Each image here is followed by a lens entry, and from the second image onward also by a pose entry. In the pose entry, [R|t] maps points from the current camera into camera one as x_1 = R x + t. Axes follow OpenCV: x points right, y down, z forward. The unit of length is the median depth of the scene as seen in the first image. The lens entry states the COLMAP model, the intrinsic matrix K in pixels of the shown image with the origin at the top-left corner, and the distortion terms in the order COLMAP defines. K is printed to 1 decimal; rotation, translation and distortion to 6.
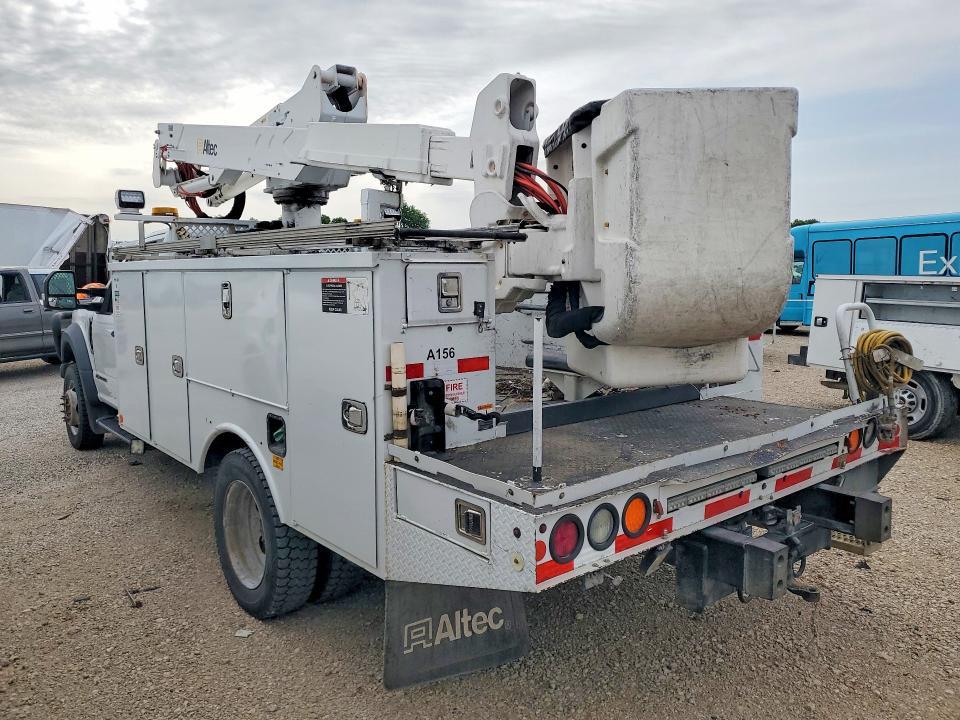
lens RADIAL K [[738.0, 0, 483.1], [0, 738.0, 358.2], [0, 0, 1]] dist [0.023770, 0.006029]
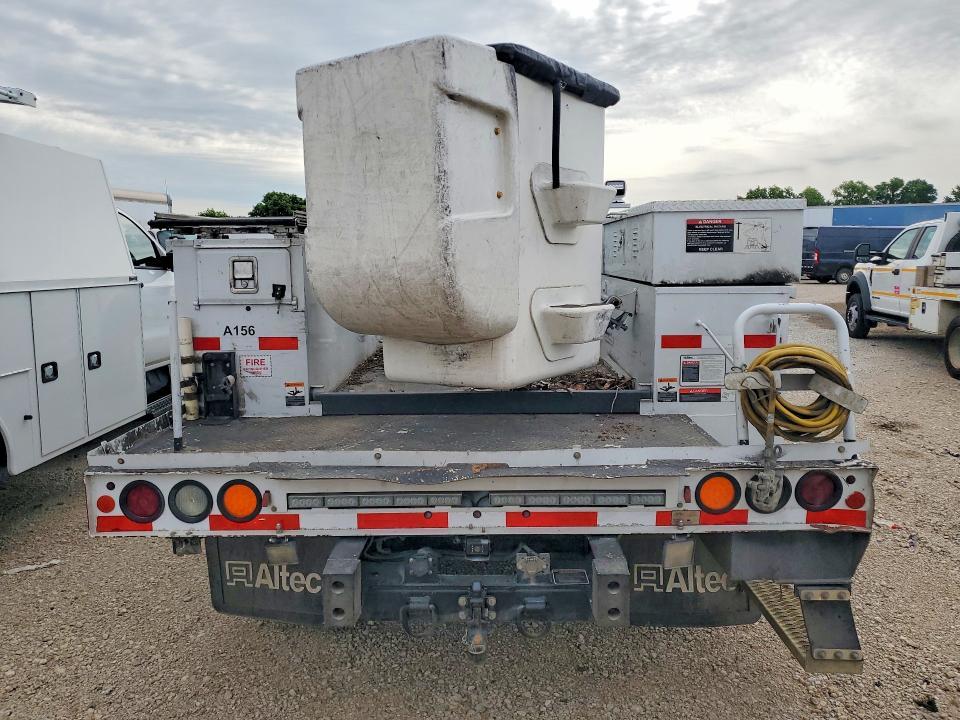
lens RADIAL K [[738.0, 0, 483.3], [0, 738.0, 362.2], [0, 0, 1]] dist [0.023770, 0.006029]
pose [[0.761643, 0.098783, -0.640423, 0.995101], [-0.071769, 0.995091, 0.068136, -0.064380], [0.644010, -0.005933, 0.764994, 0.399160]]
